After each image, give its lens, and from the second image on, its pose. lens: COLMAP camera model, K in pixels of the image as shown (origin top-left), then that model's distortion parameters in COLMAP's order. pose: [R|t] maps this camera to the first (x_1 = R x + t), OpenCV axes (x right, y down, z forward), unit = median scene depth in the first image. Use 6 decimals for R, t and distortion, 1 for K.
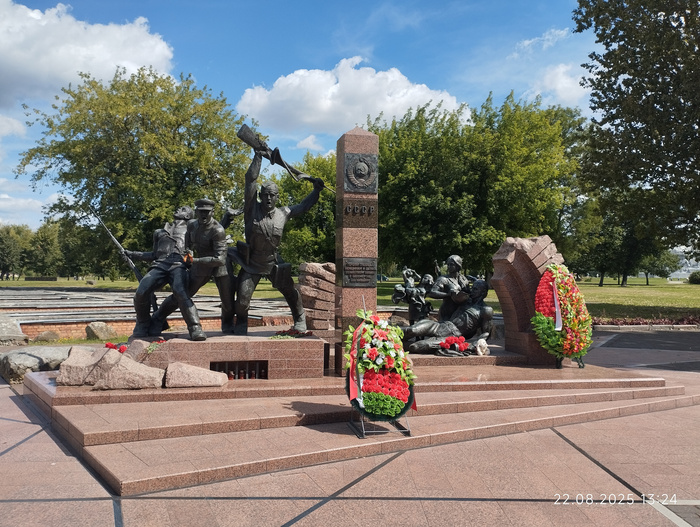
lens RADIAL K [[583.1, 0, 352.3], [0, 583.1, 265.1], [0, 0, 1]] dist [0.049034, -0.059045]
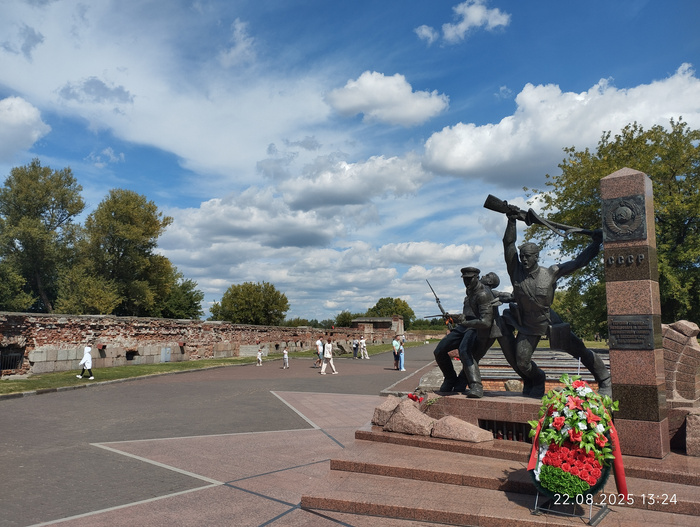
lens RADIAL K [[583.1, 0, 352.9], [0, 583.1, 264.5], [0, 0, 1]] dist [0.049034, -0.059045]
pose [[0.632440, -0.103807, -0.767622, 0.433318], [0.023063, 0.993064, -0.115293, 0.004126], [0.774266, 0.055212, 0.630448, 0.129405]]
